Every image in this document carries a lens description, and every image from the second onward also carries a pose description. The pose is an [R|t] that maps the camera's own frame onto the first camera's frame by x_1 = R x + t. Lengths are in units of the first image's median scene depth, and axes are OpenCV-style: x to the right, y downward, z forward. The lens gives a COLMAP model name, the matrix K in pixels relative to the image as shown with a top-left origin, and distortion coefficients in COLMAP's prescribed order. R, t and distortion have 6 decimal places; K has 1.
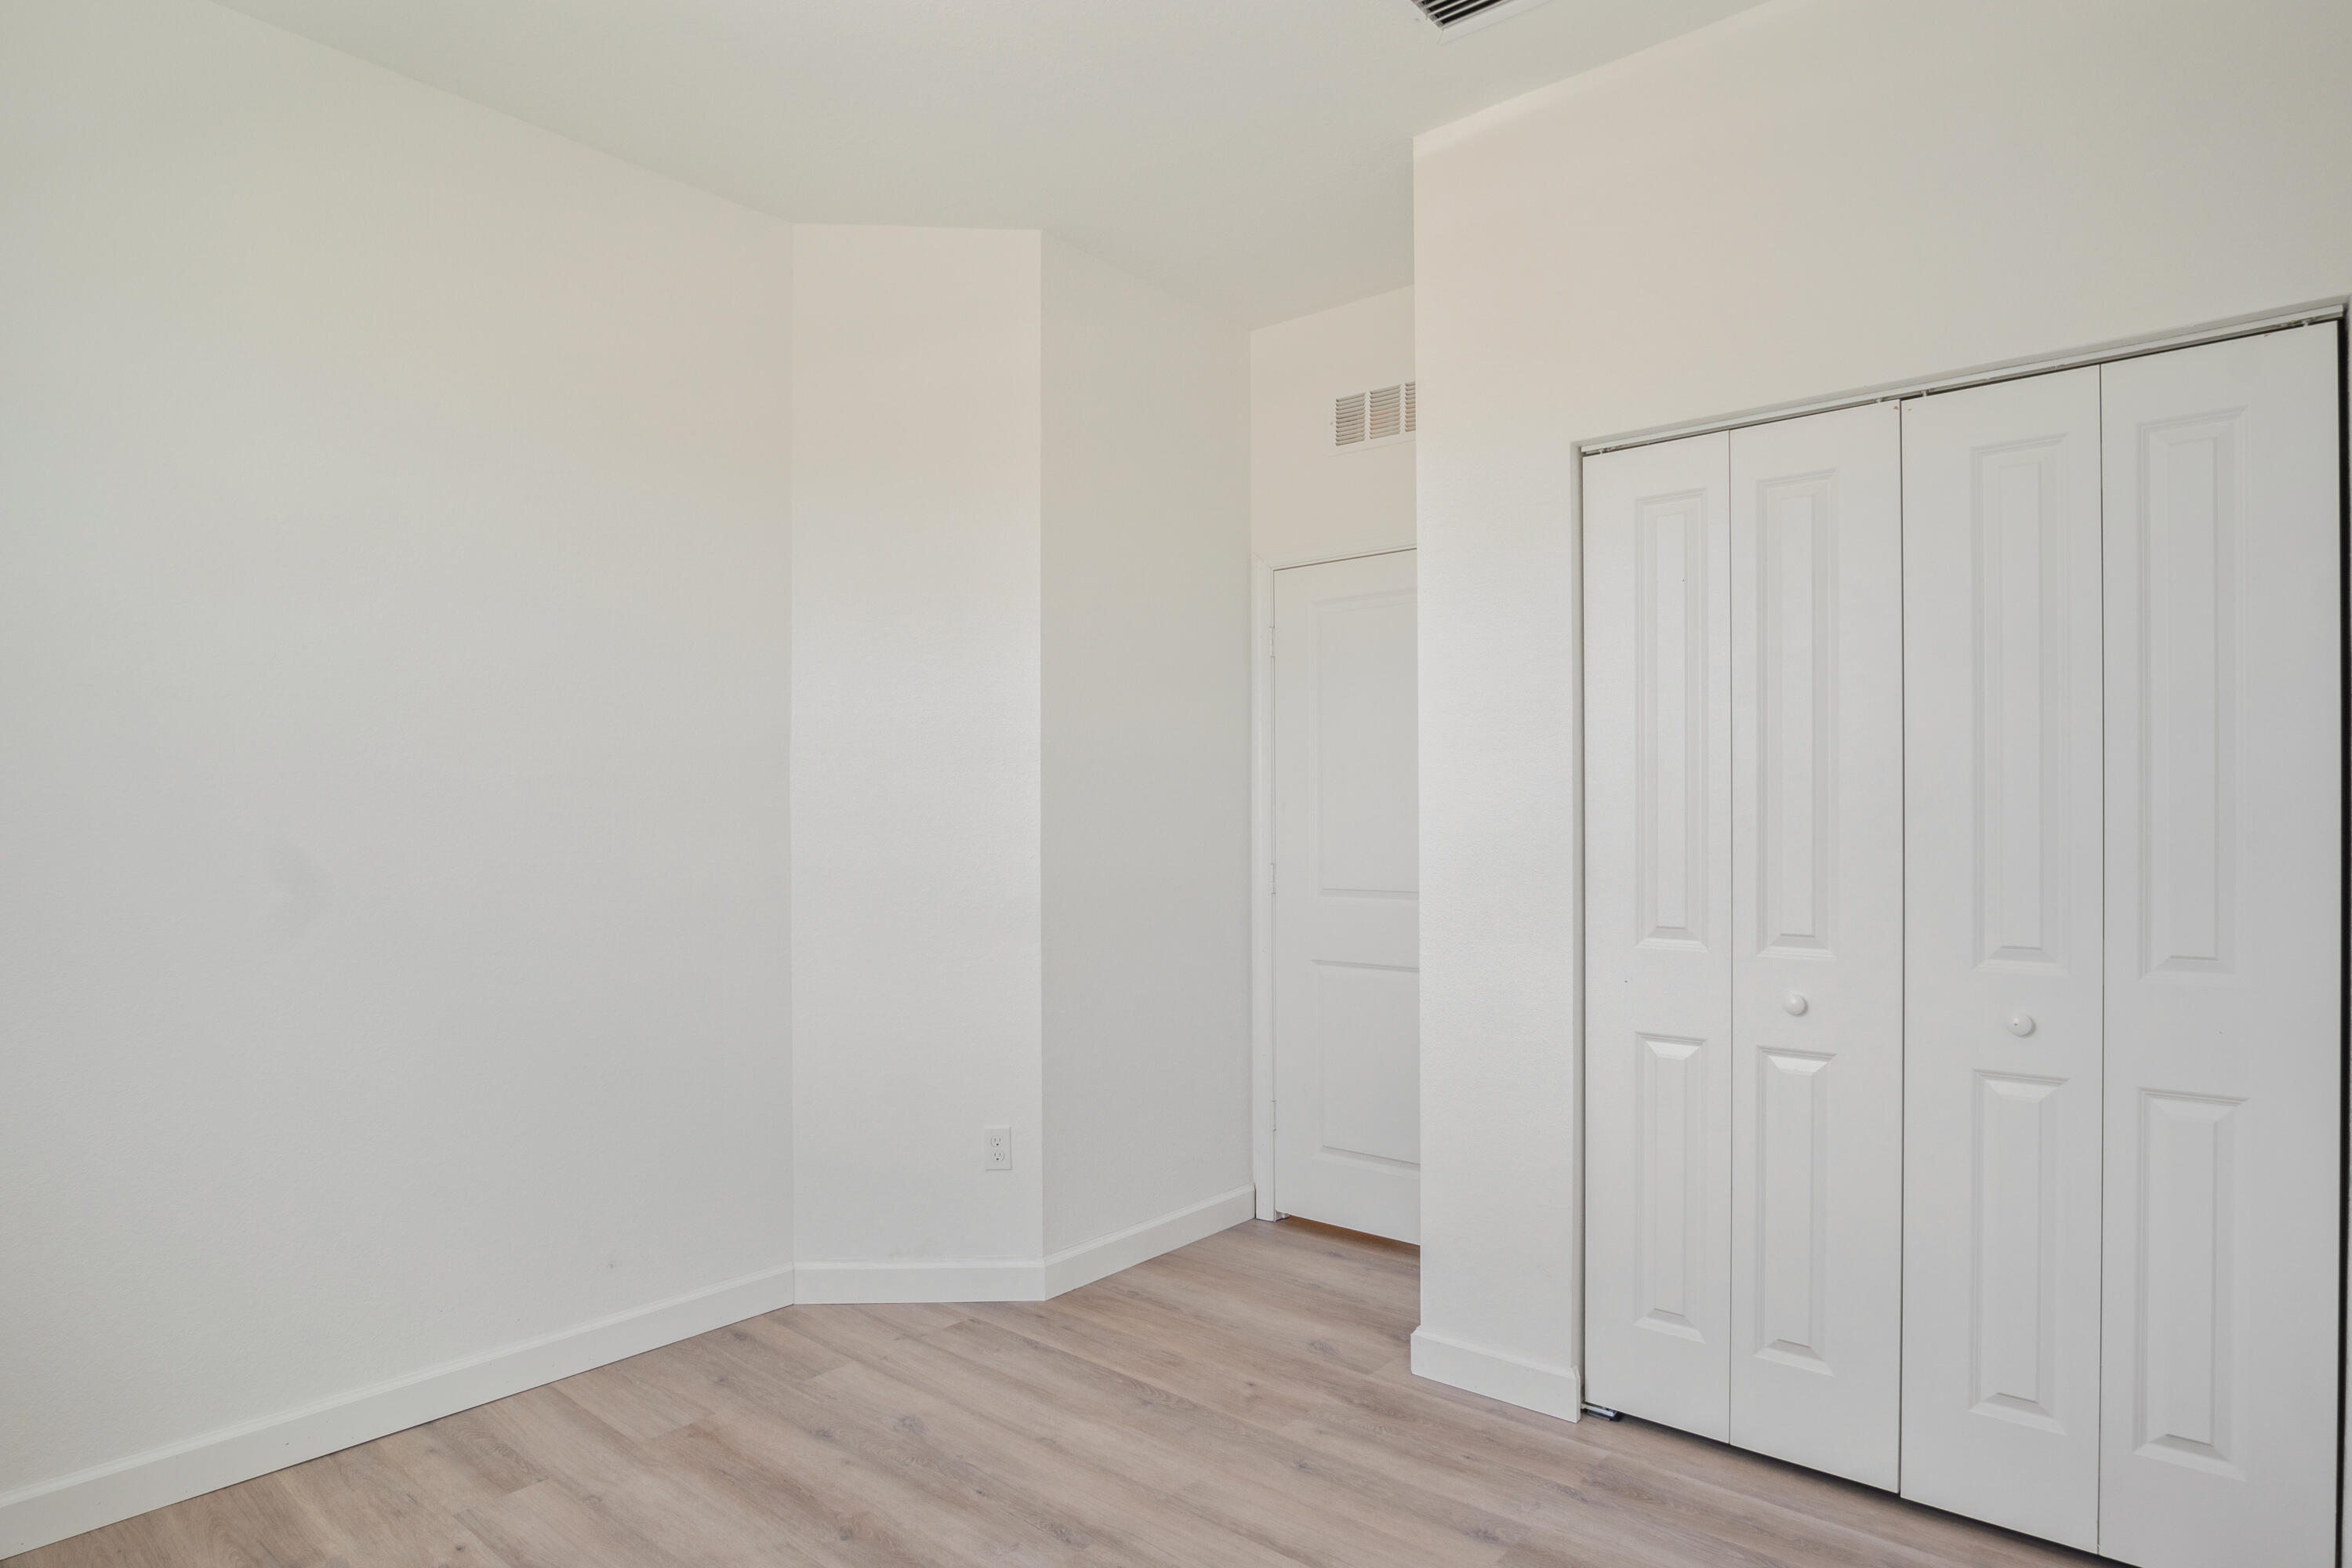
lens RADIAL K [[1713.1, 0, 1176.0], [0, 1713.1, 784.0], [0, 0, 1]] dist [-0.007826, -0.002095]
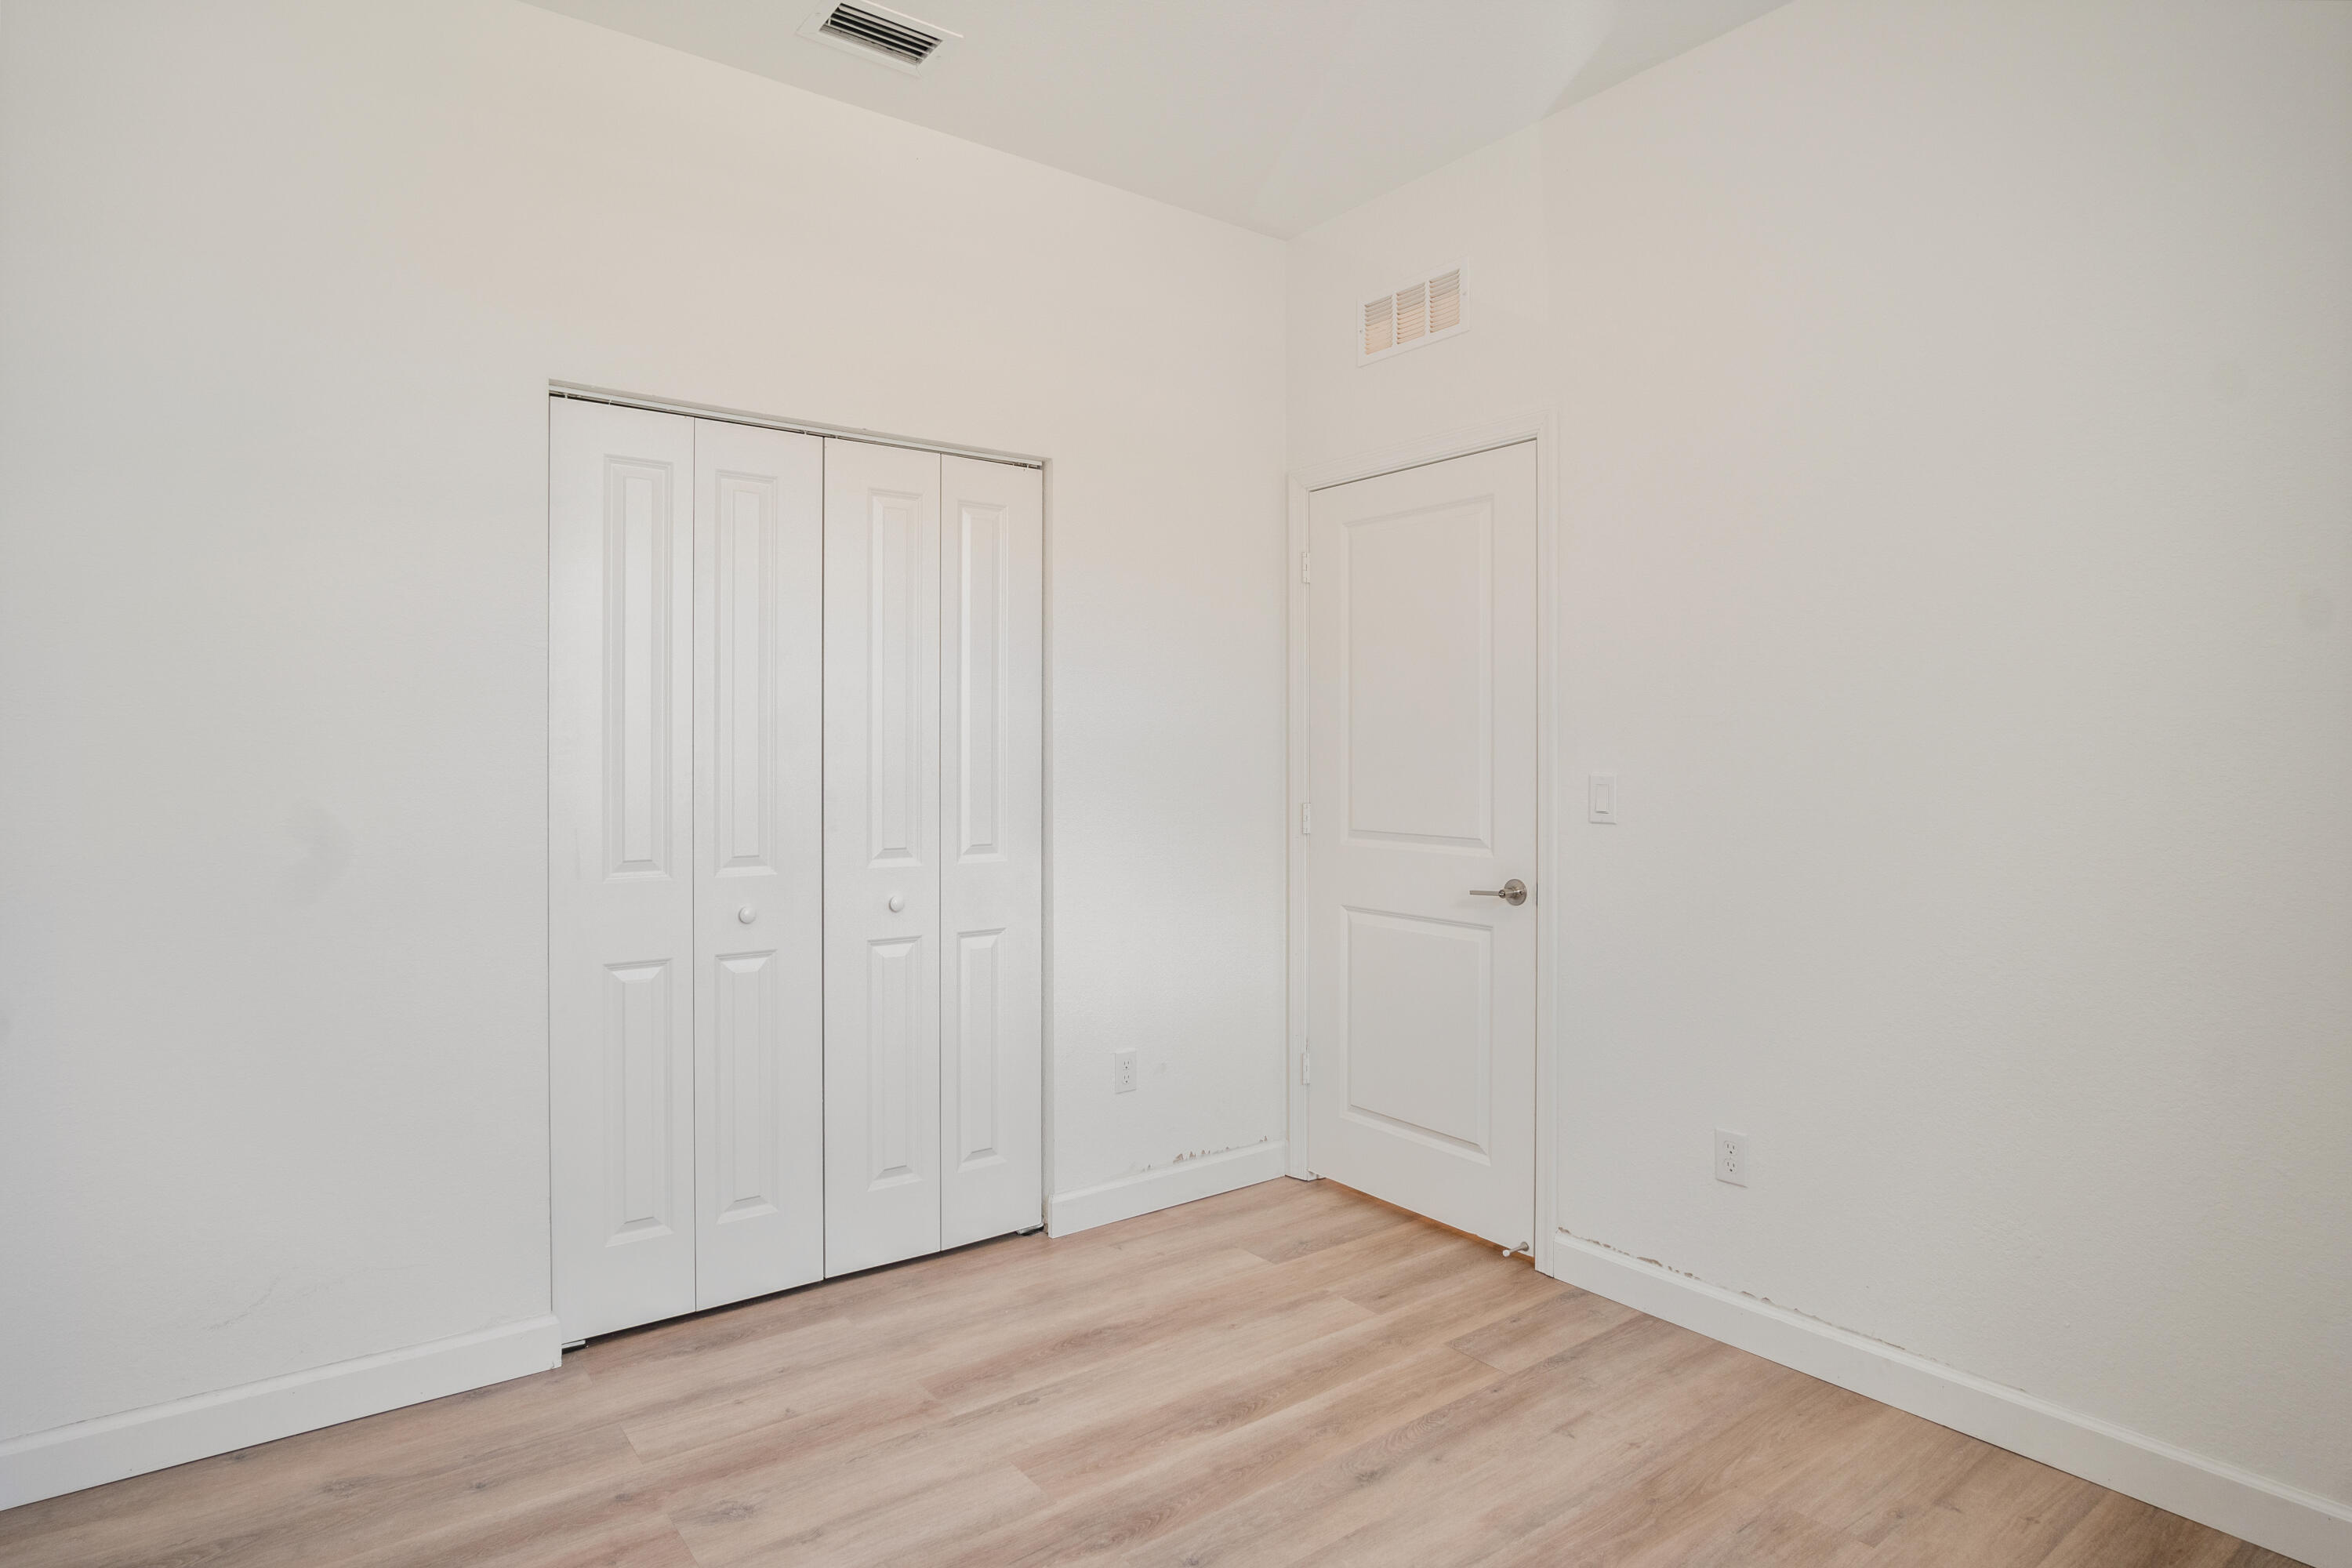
lens RADIAL K [[1284.9, 0, 1171.6], [0, 1284.9, 745.2], [0, 0, 1]] dist [-0.034929, 0.009386]
pose [[0.097548, 0.009589, 0.995185, -0.535940], [-0.008084, 0.999928, -0.008842, 0.017305], [-0.995198, -0.007183, 0.097619, 0.662271]]
